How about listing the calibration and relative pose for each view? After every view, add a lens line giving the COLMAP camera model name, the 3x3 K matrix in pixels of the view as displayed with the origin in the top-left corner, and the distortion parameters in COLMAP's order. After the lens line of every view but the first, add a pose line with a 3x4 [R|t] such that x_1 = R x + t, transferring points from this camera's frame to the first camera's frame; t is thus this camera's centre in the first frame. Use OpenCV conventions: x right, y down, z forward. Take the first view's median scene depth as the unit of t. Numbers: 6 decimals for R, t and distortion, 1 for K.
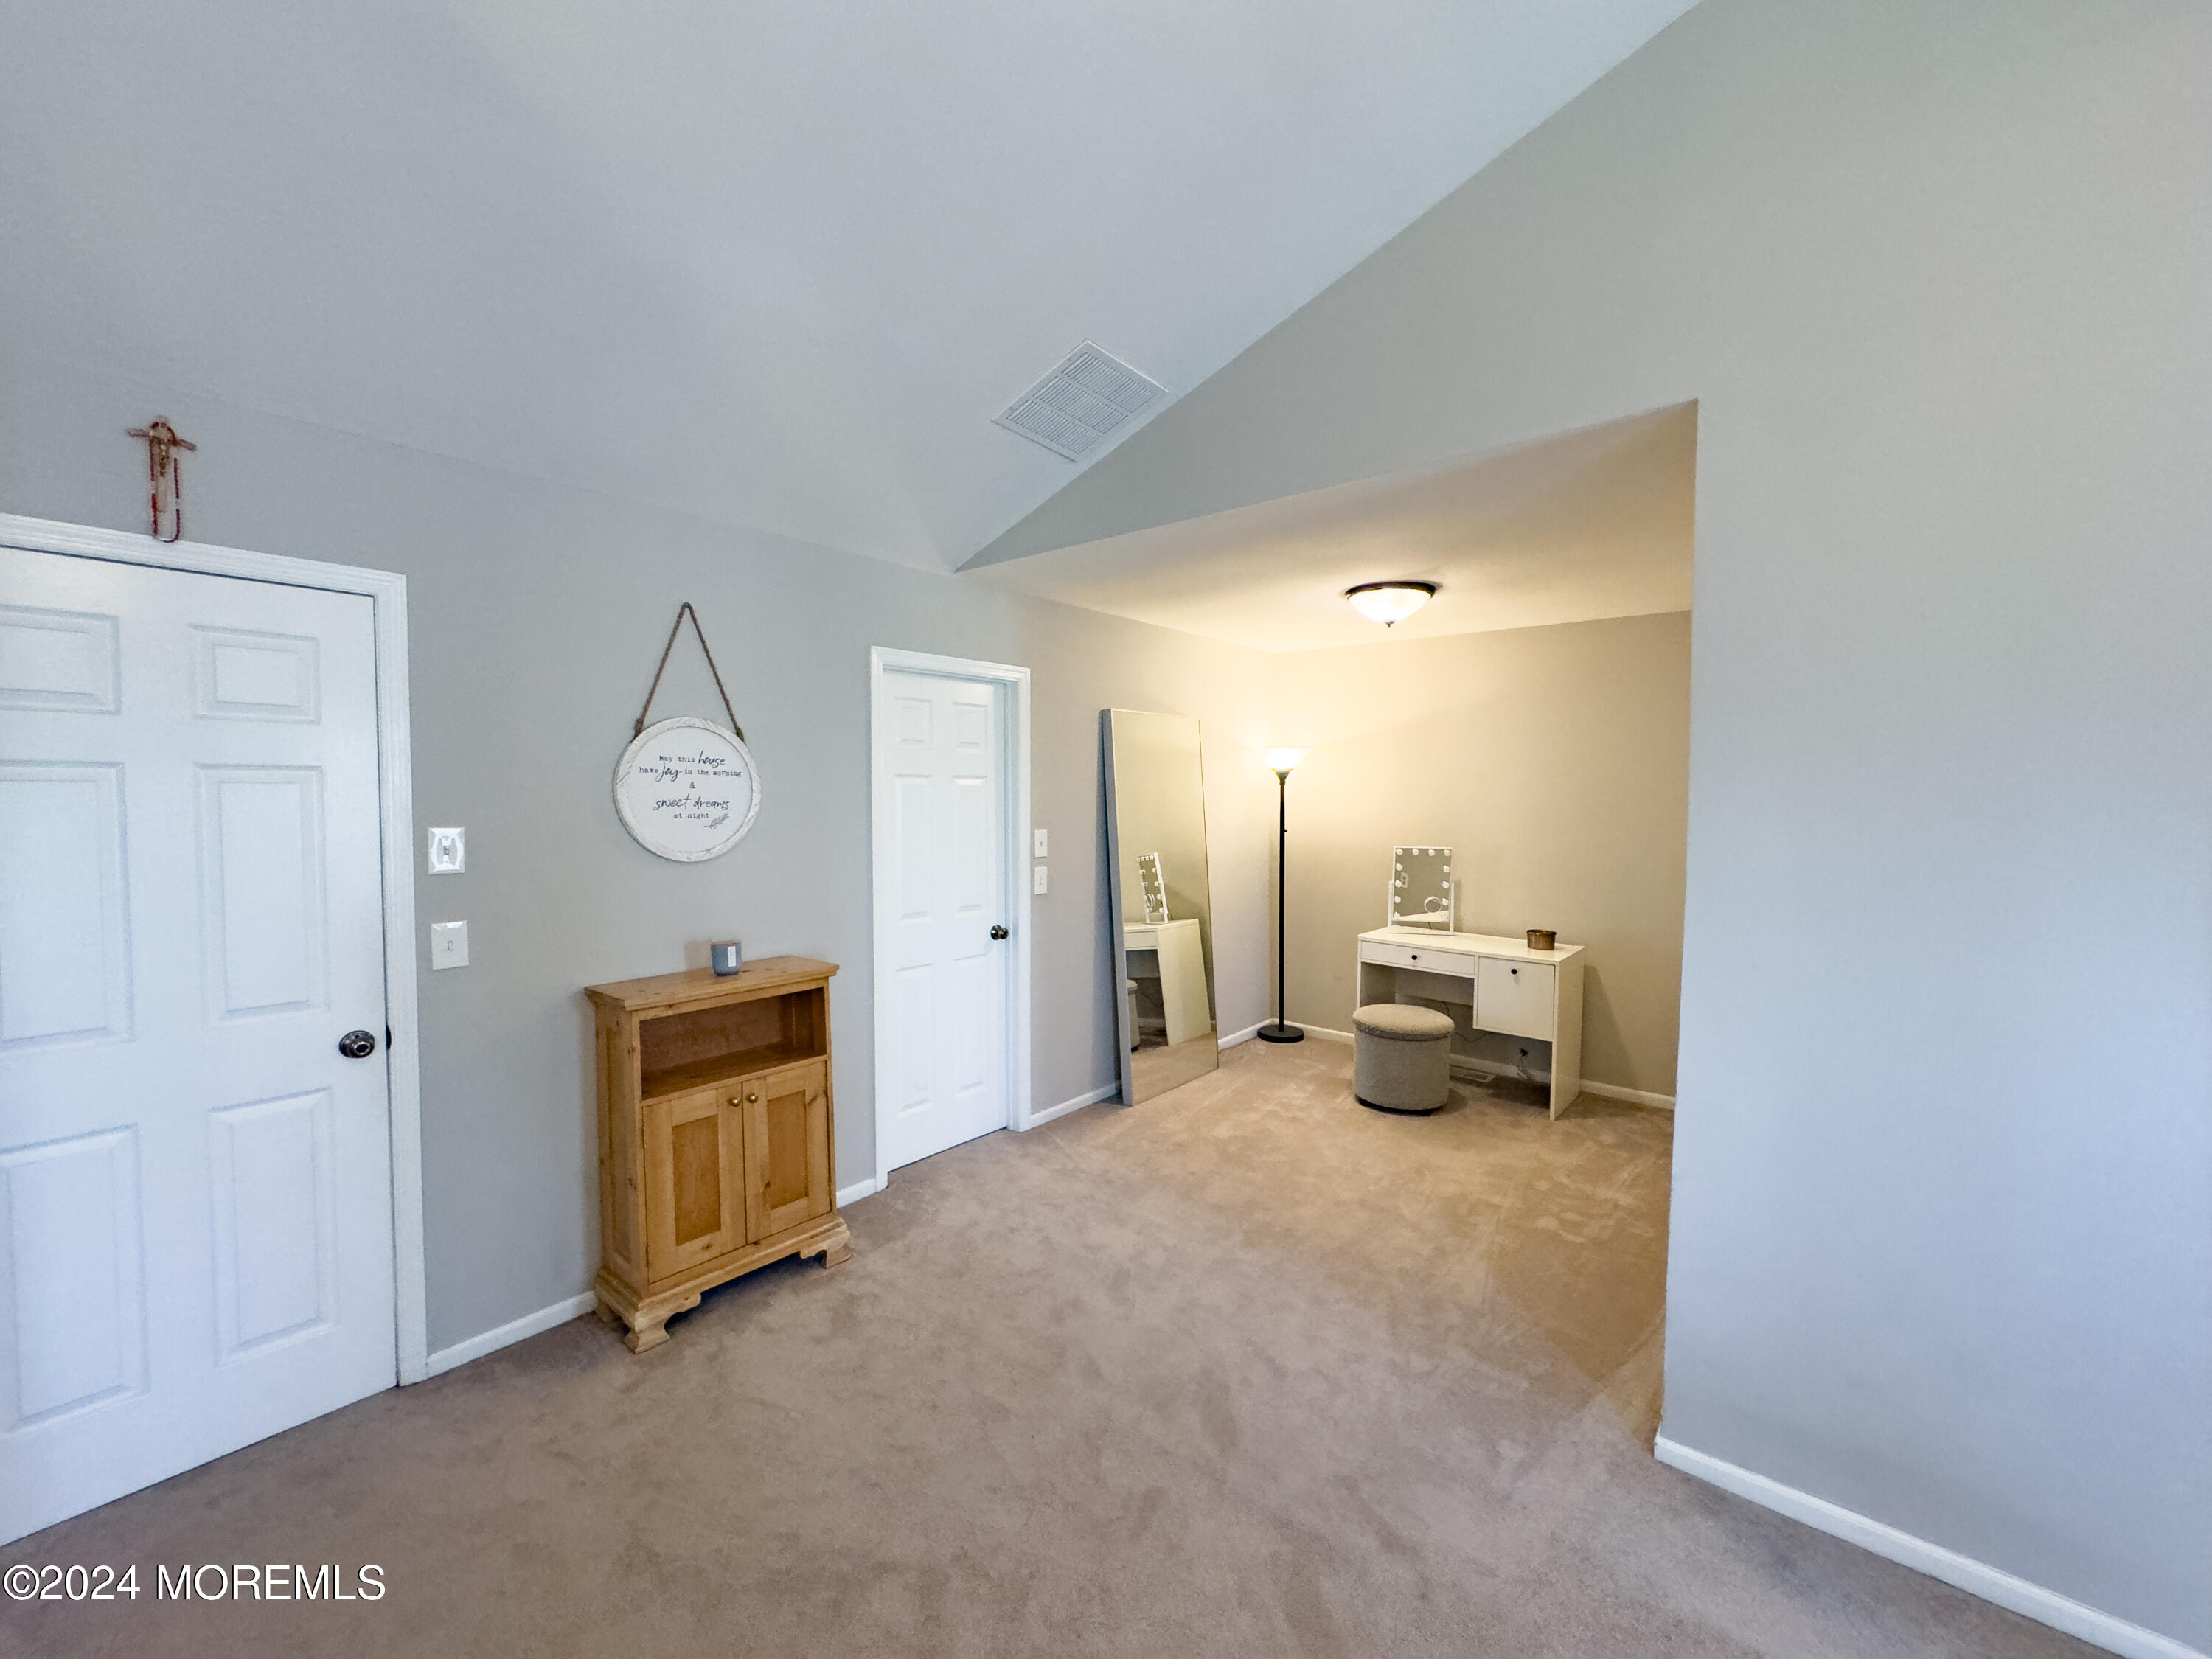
lens RADIAL K [[879.3, 0, 1106.0], [0, 879.3, 829.5], [0, 0, 1]] dist [-0.001156, 0.000213]
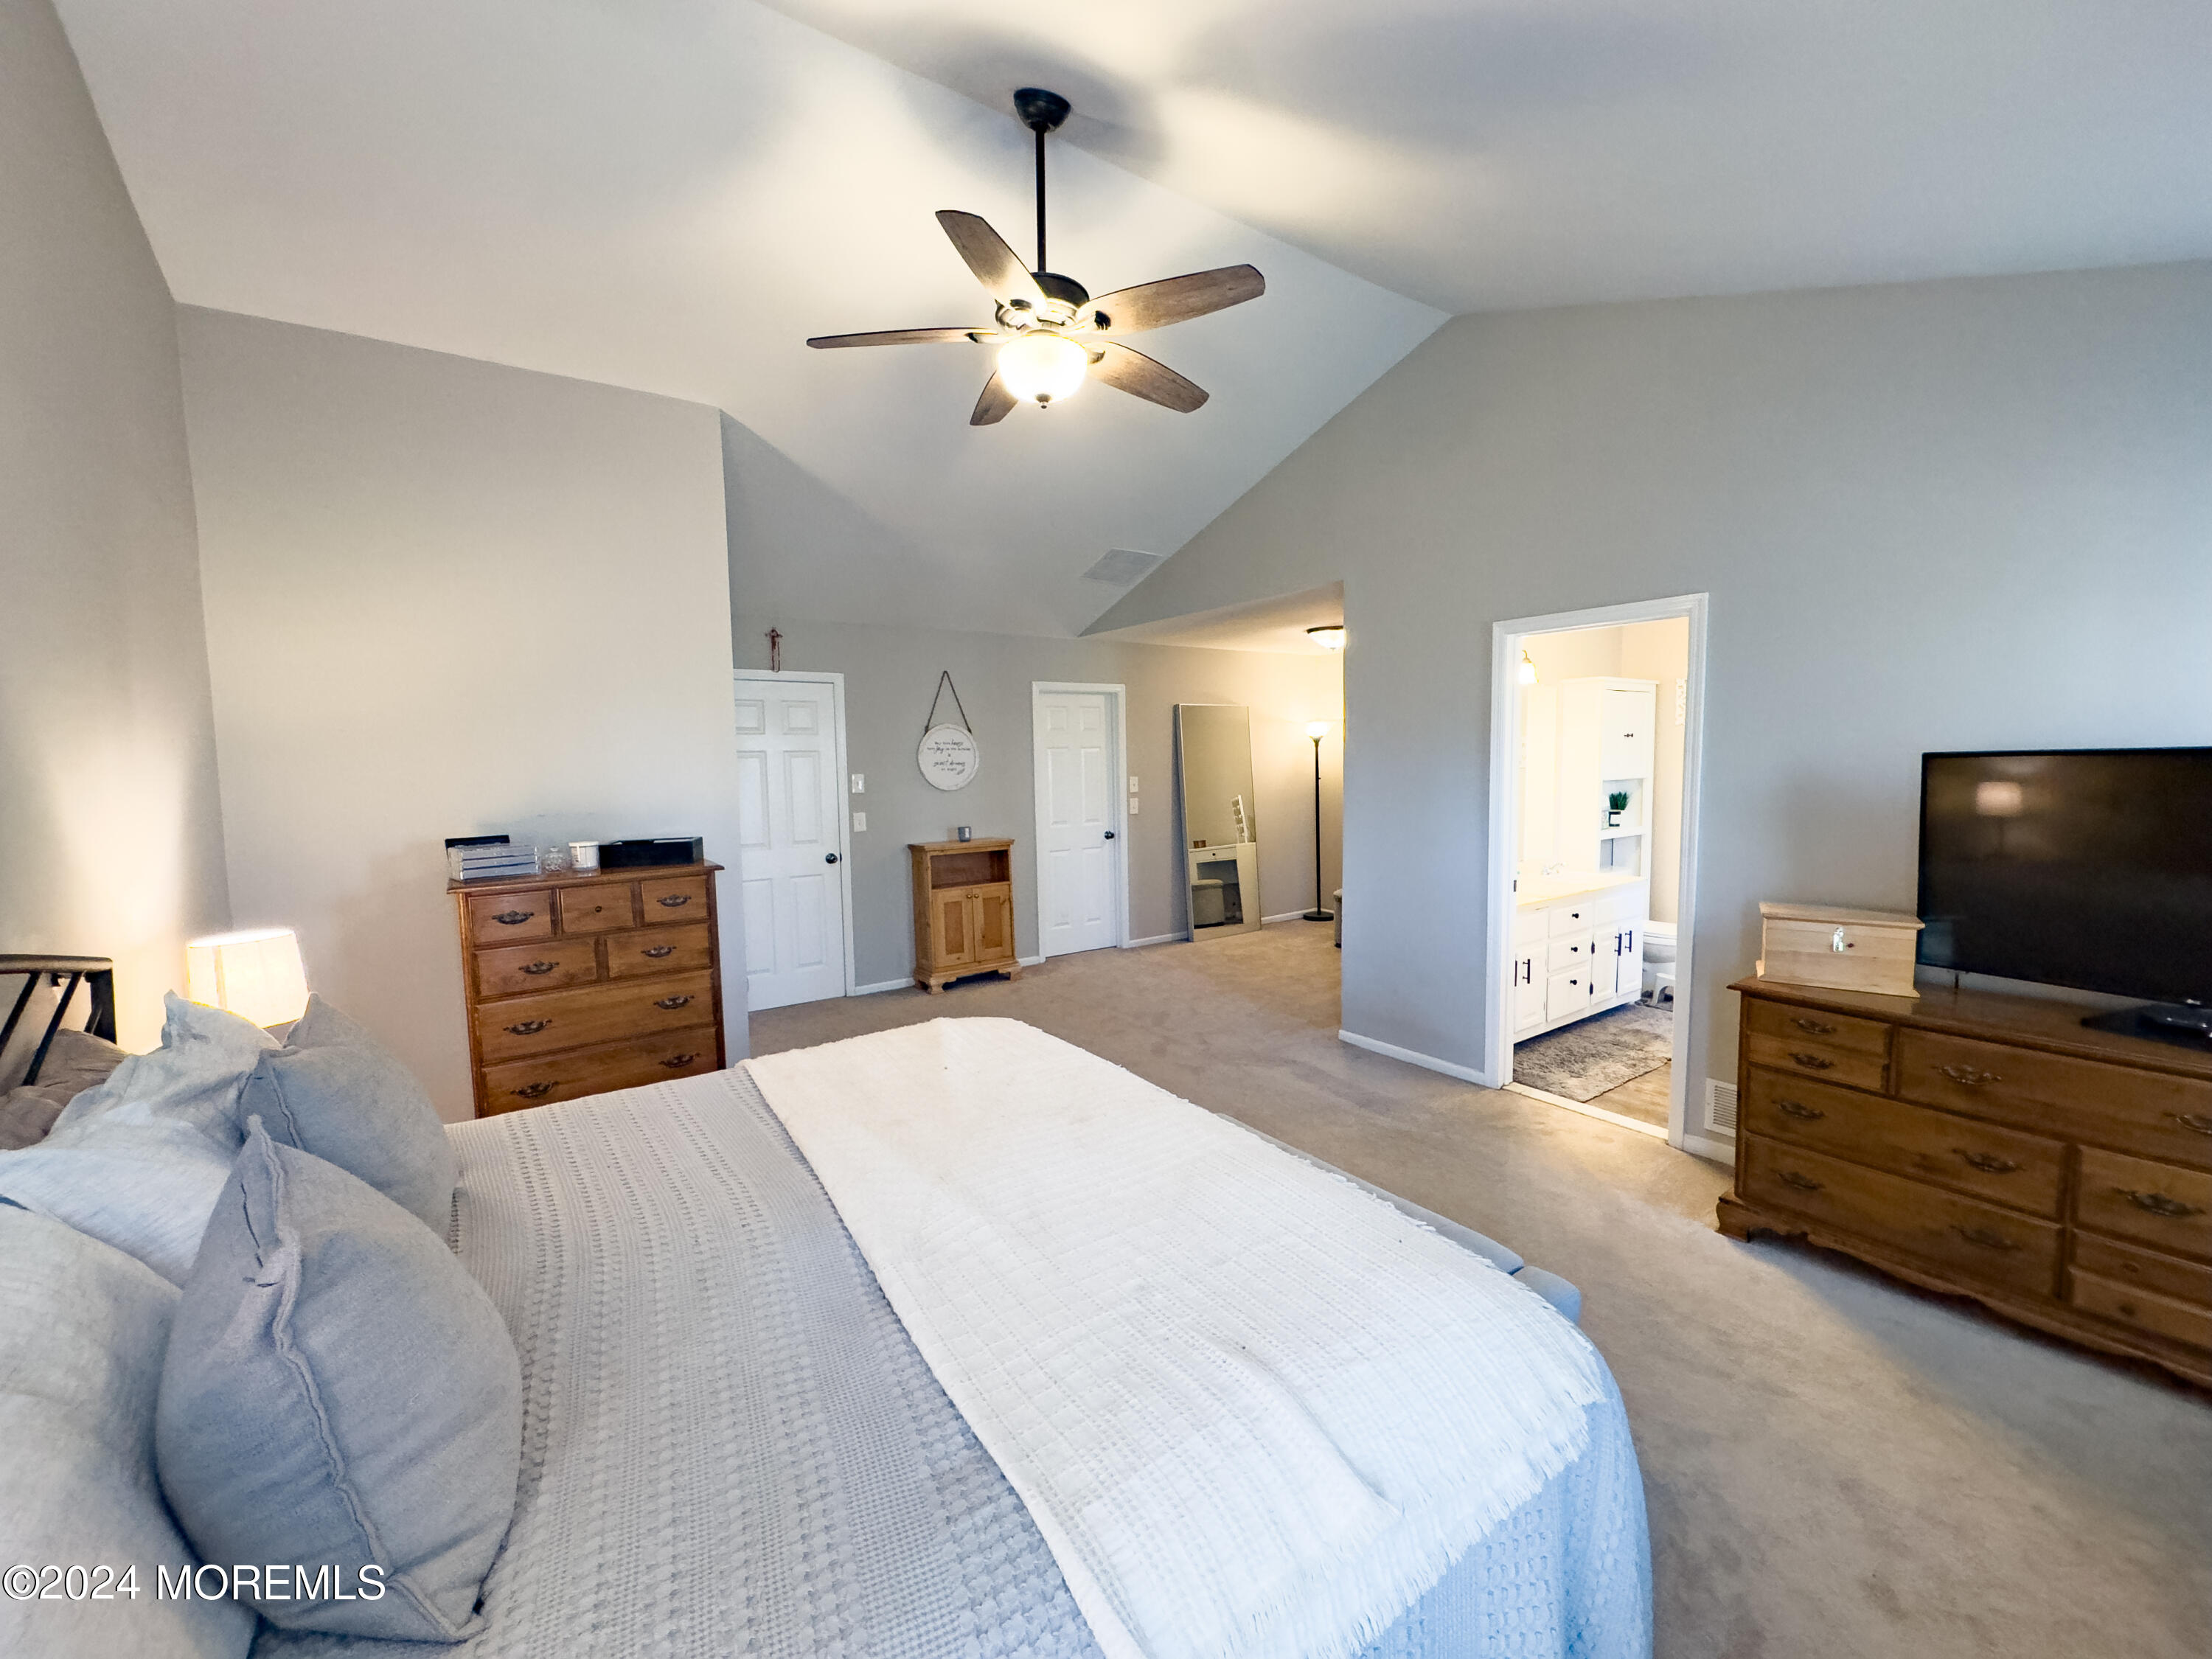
lens RADIAL K [[879.3, 0, 1106.0], [0, 879.3, 829.5], [0, 0, 1]] dist [-0.001156, 0.000213]
pose [[0.966356, 0.001627, -0.257203, 0.462063], [0.008679, 0.999204, 0.038931, 0.051893], [0.257061, -0.039854, 0.965573, -1.003559]]
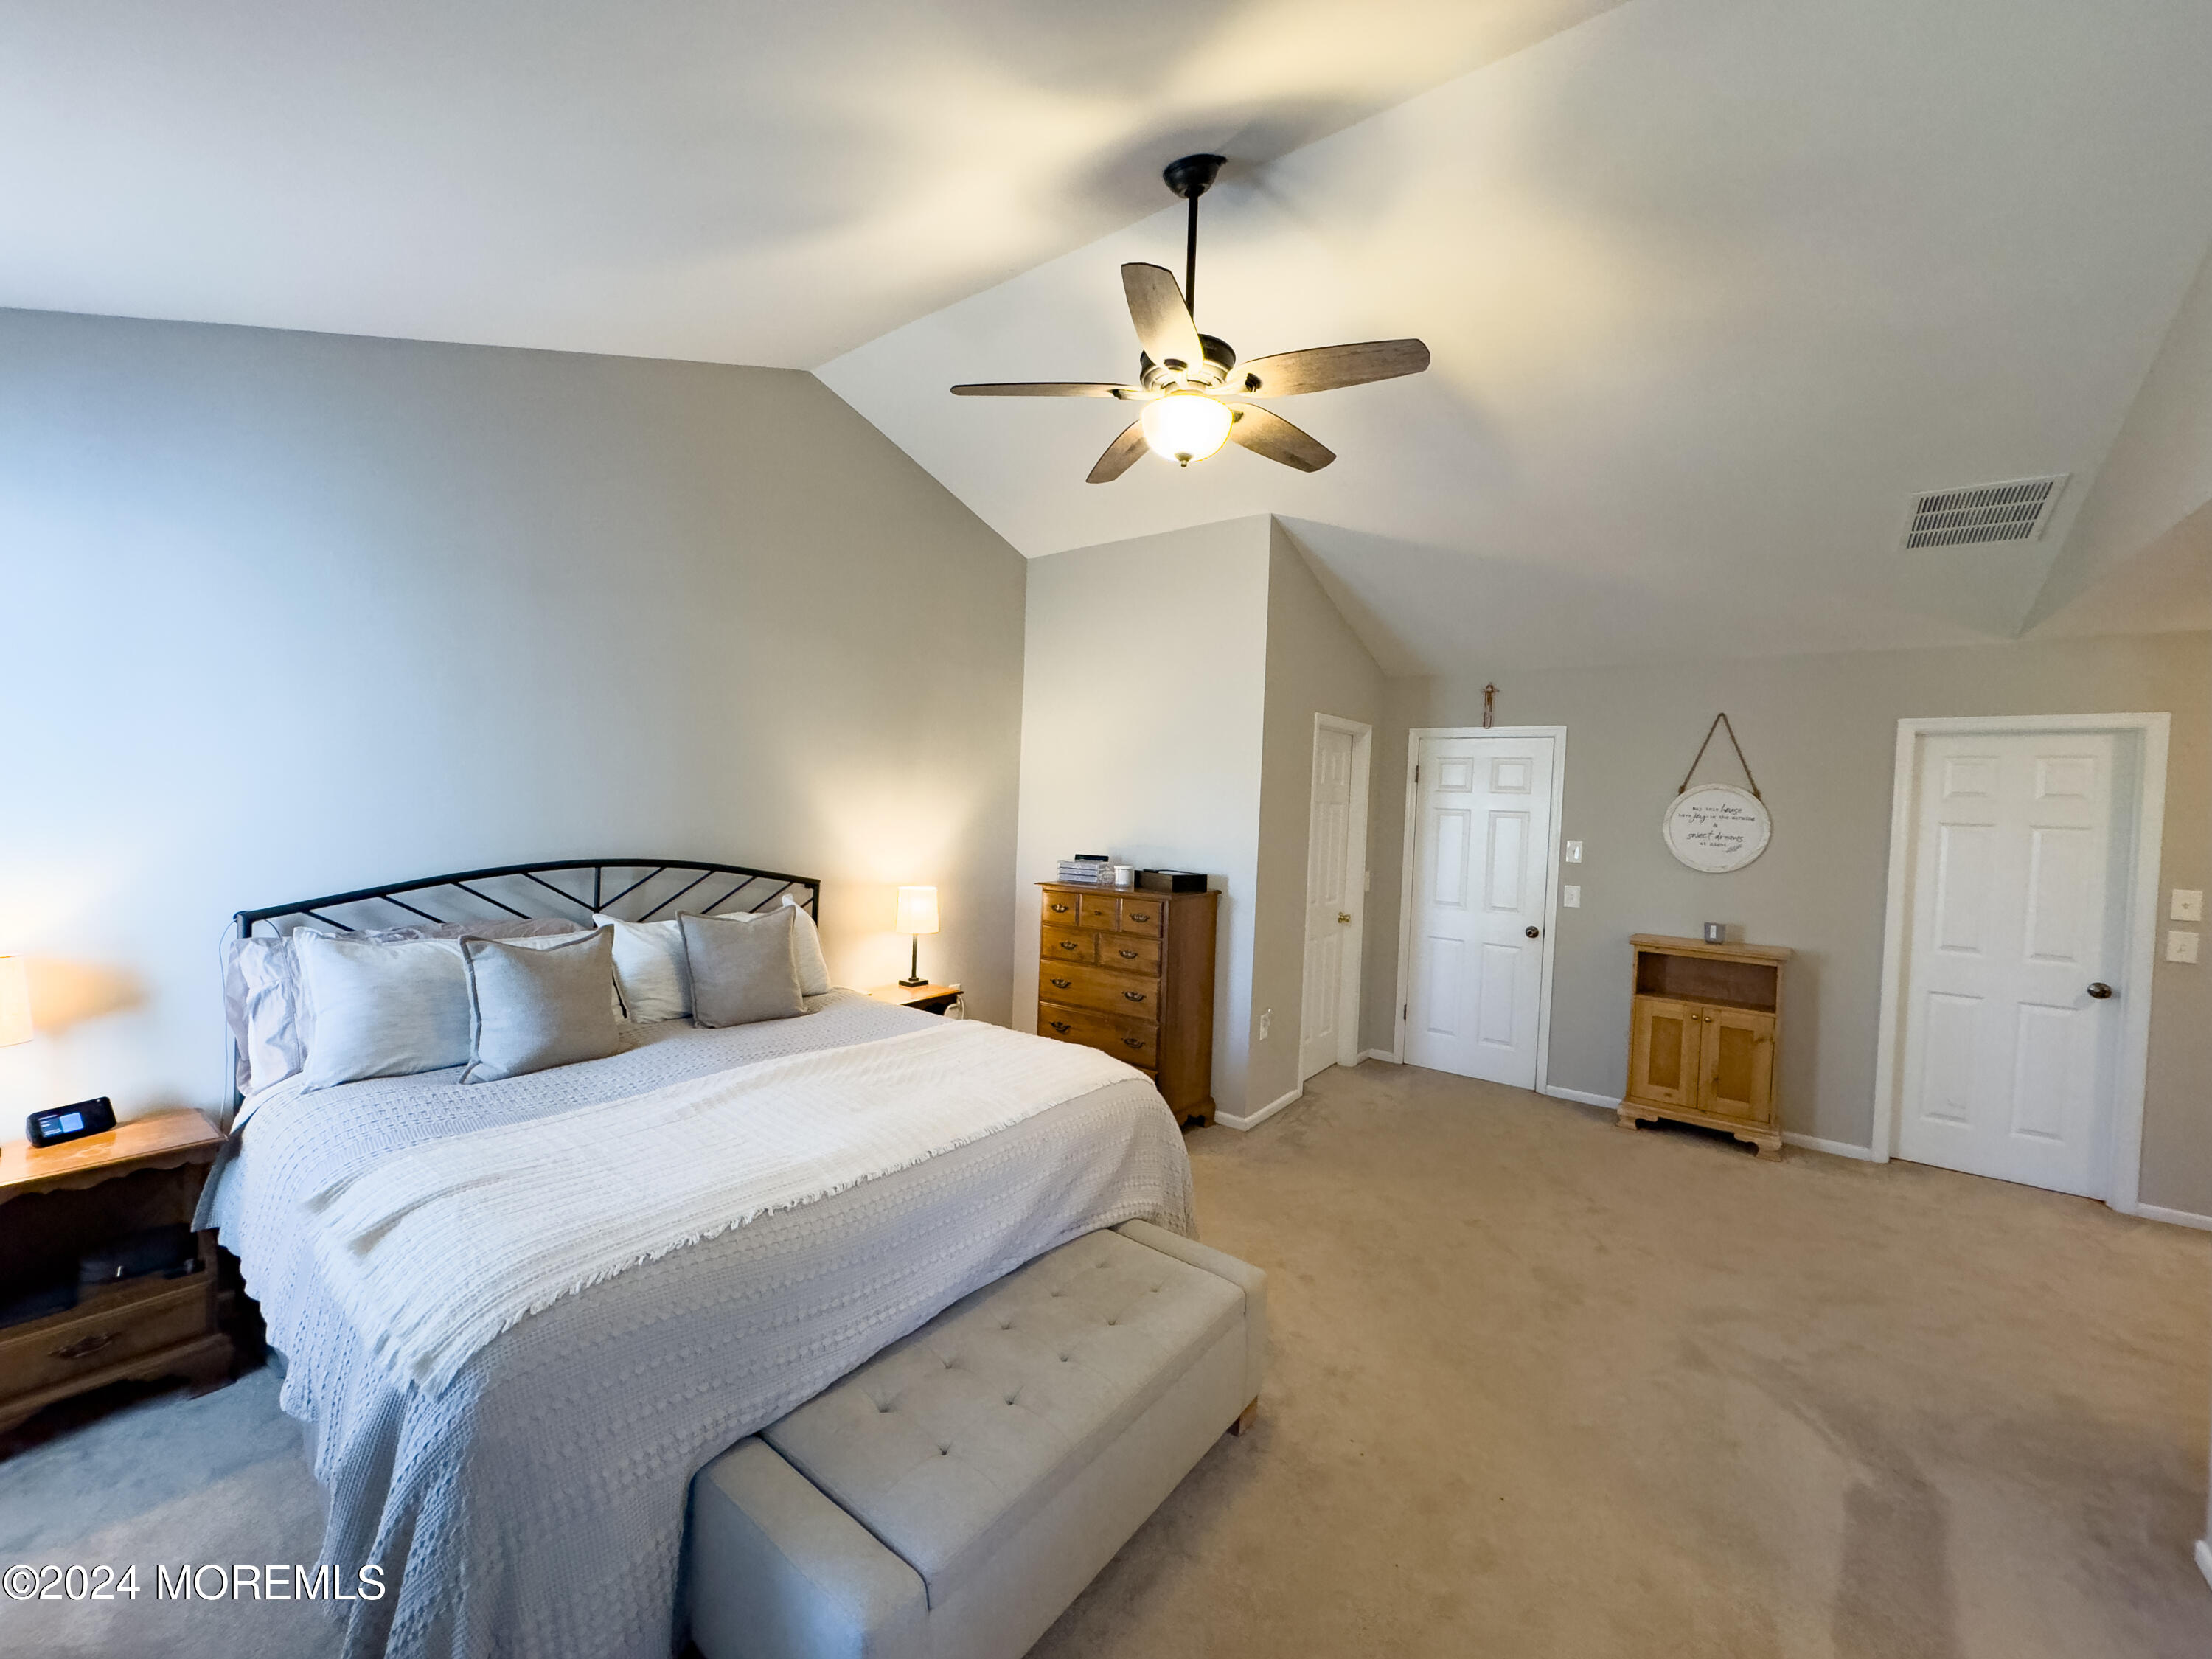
lens RADIAL K [[879.3, 0, 1106.0], [0, 879.3, 829.5], [0, 0, 1]] dist [-0.001156, 0.000213]
pose [[0.052740, 0.031304, -0.998117, 1.086475], [-0.077813, 0.996598, 0.027145, 0.000547], [0.995572, 0.076235, 0.054997, -0.202621]]
